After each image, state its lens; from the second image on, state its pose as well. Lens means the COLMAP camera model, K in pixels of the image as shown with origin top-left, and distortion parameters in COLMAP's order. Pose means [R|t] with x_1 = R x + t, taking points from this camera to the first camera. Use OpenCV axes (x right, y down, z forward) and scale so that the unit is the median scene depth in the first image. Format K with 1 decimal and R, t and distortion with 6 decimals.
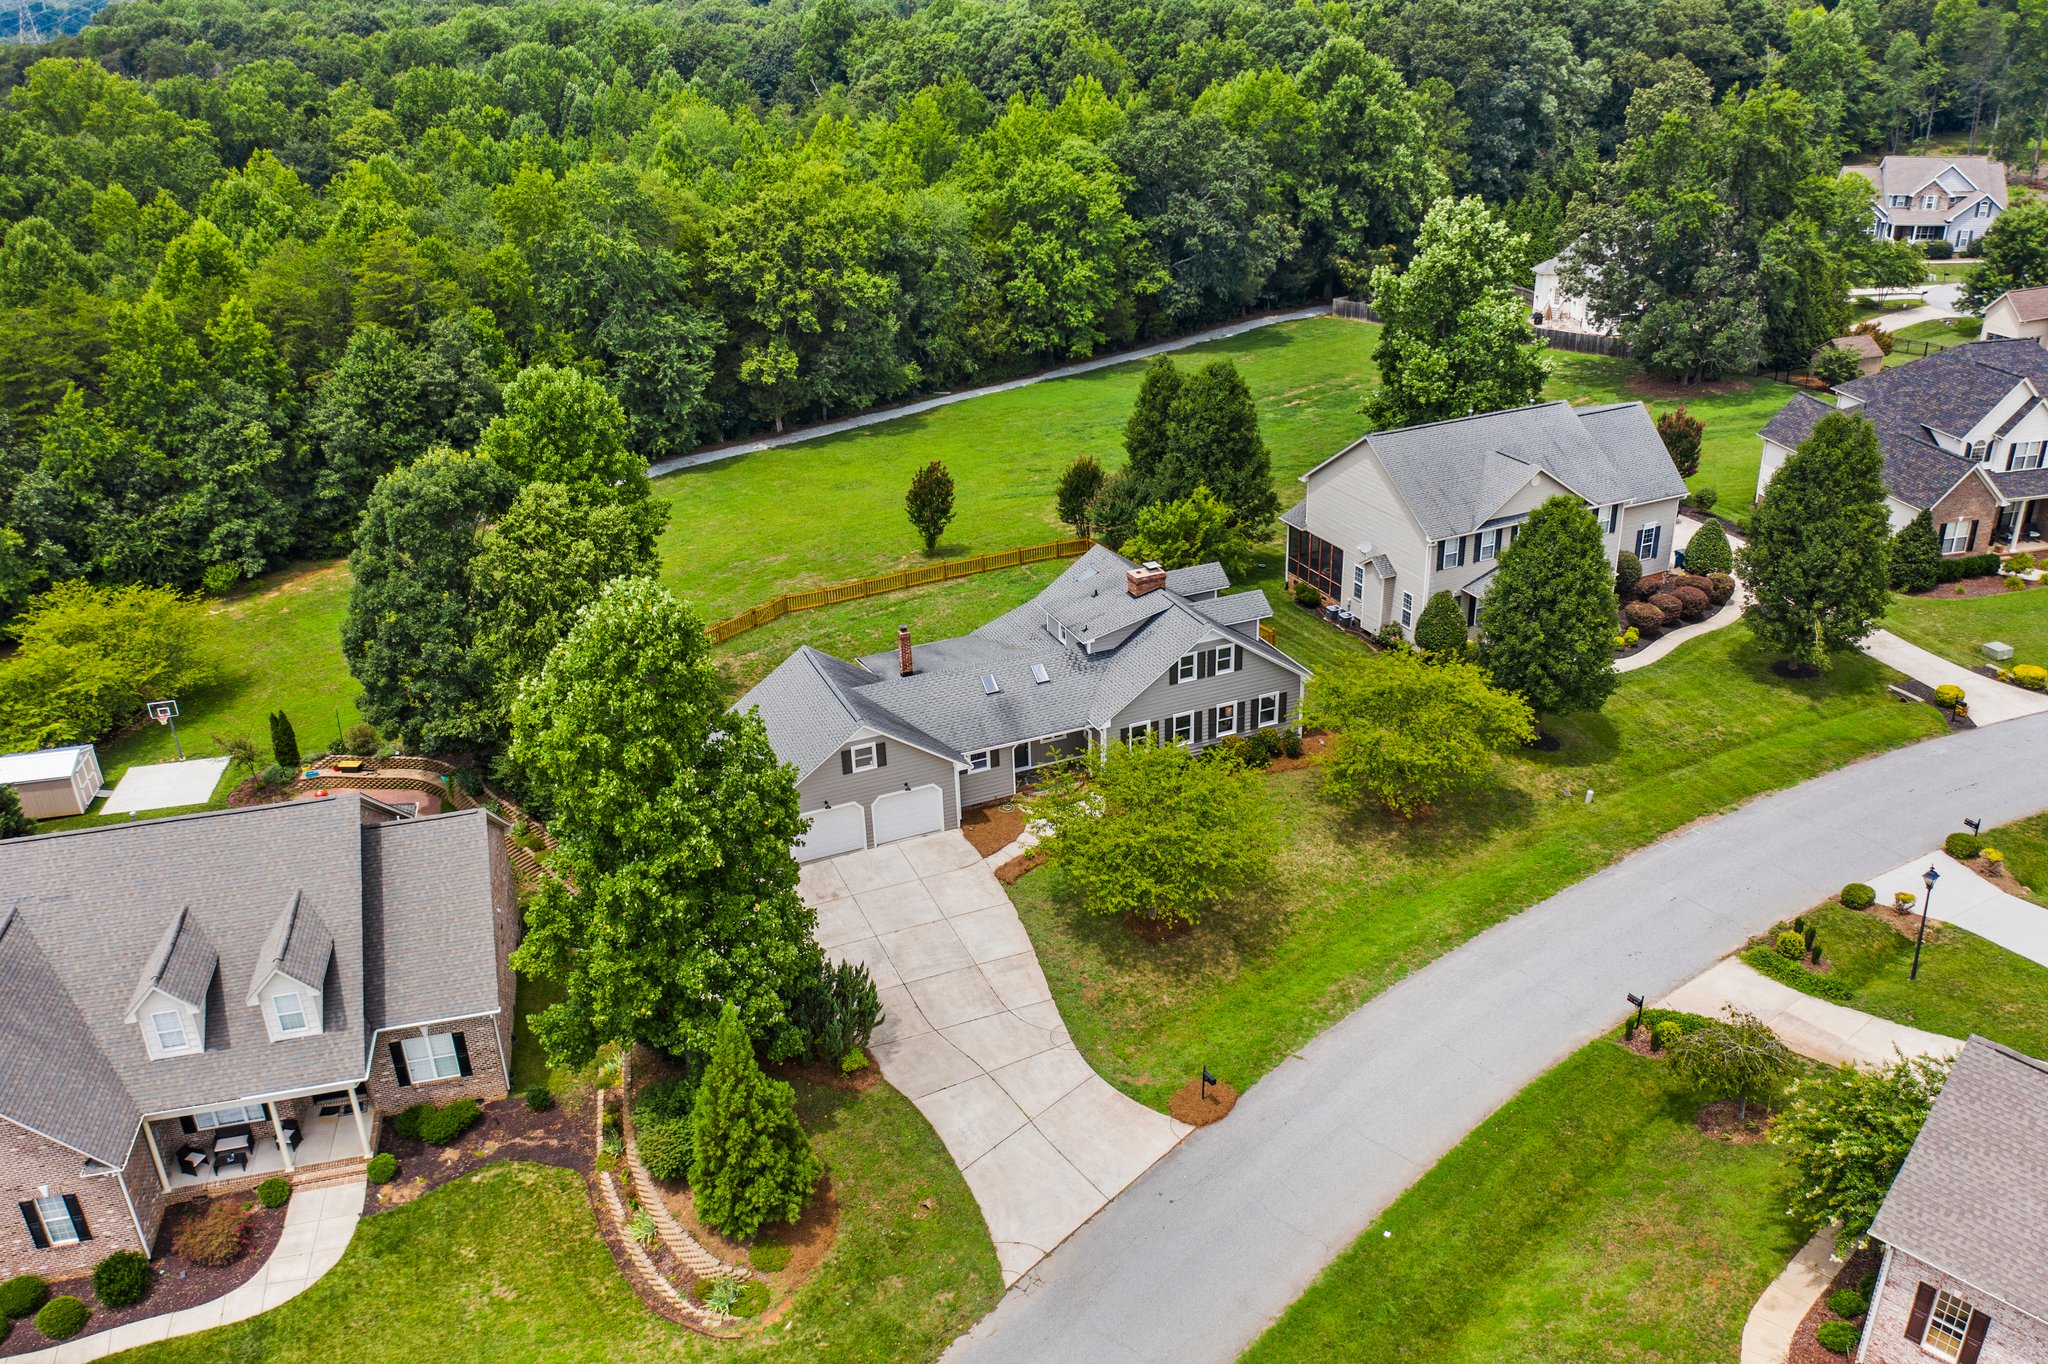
lens RADIAL K [[1600.3, 0, 1018.9], [0, 1600.3, 677.3], [0, 0, 1]] dist [-0.033918, 0.001656]
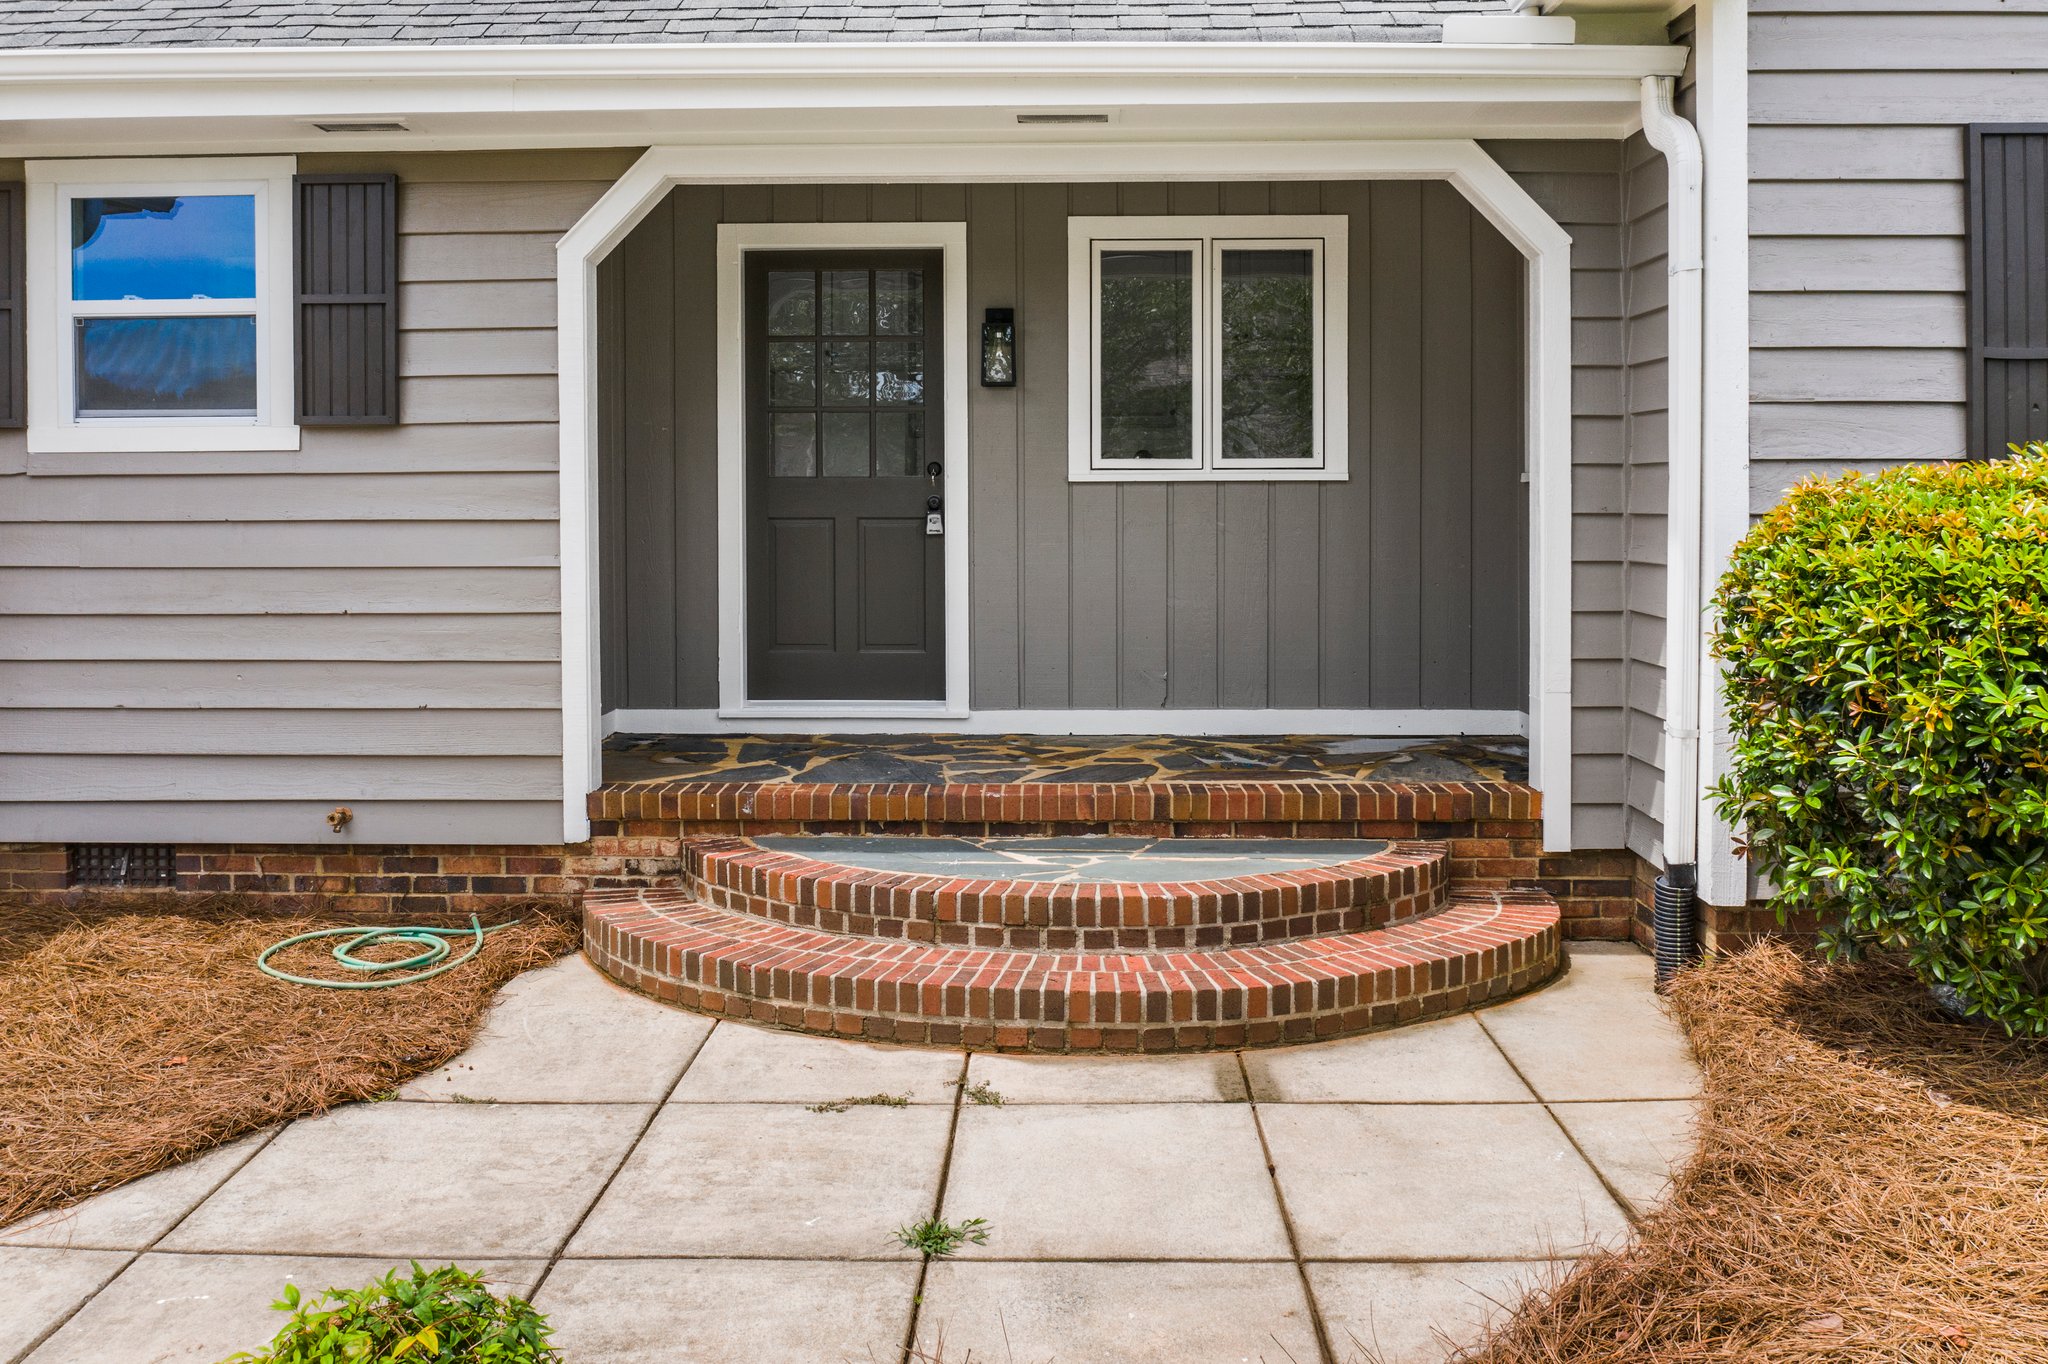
lens RADIAL K [[1649.6, 0, 1017.3], [0, 1649.6, 523.3], [0, 0, 1]] dist [-0.031565, 0.005066]
pose [[0.910244, 0.031910, -0.412841, 0.044764], [-0.196906, 0.910438, -0.363773, 0.068722], [0.364258, 0.412413, 0.835004, 0.749677]]
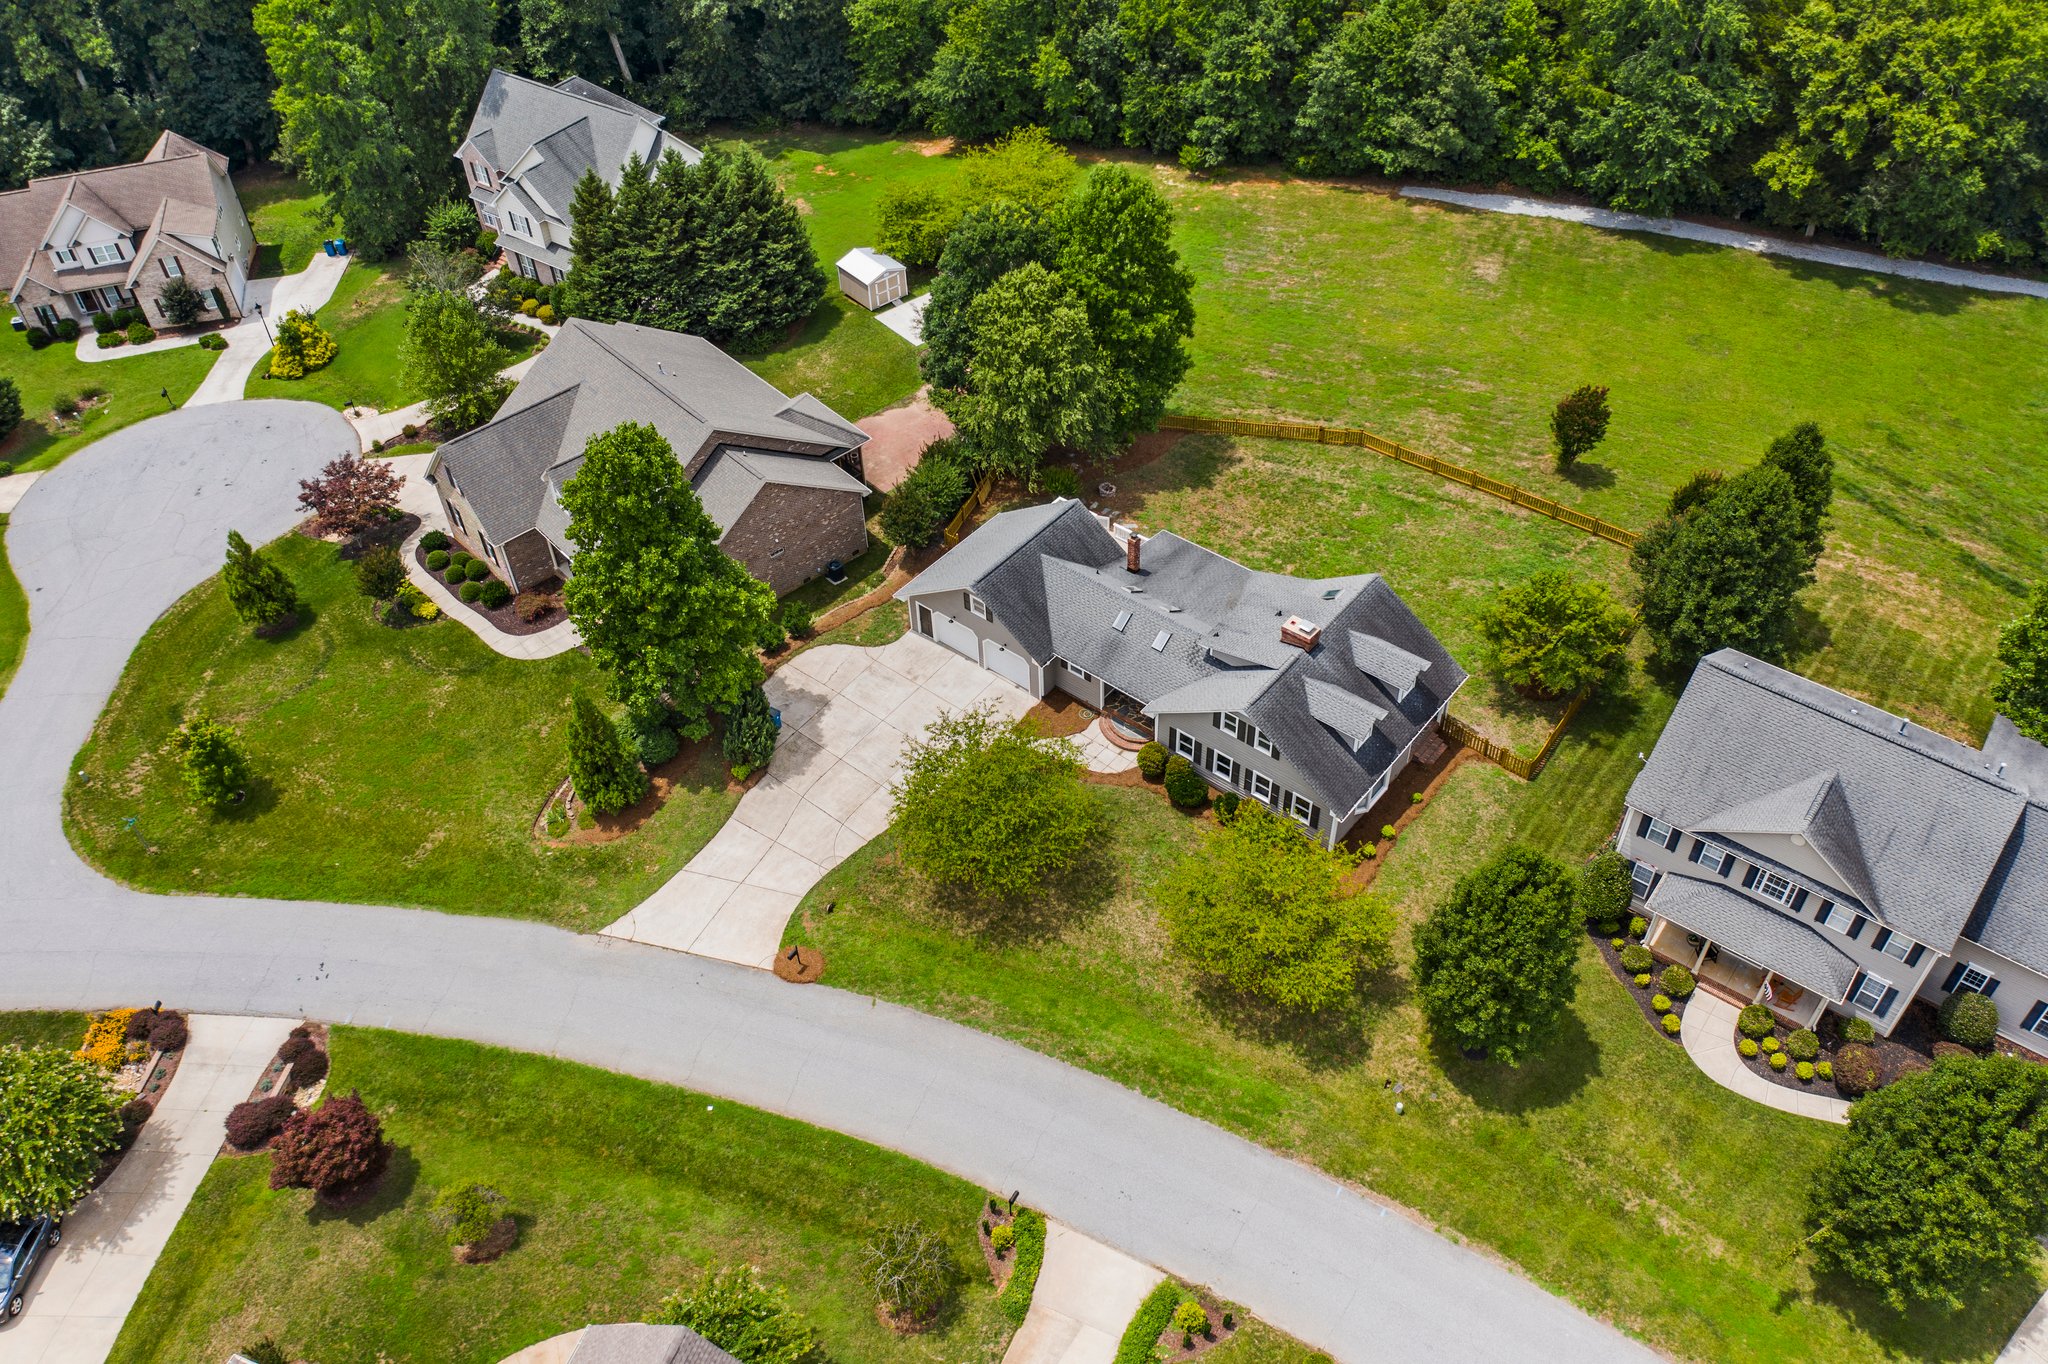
lens RADIAL K [[1576.4, 0, 1014.2], [0, 1576.4, 690.4], [0, 0, 1]] dist [-0.033108, -0.004810]
pose [[0.462456, 0.638564, -0.615119, 0.535538], [-0.353357, 0.769023, 0.532675, -0.423730], [0.813187, -0.028982, 0.581280, 0.230559]]
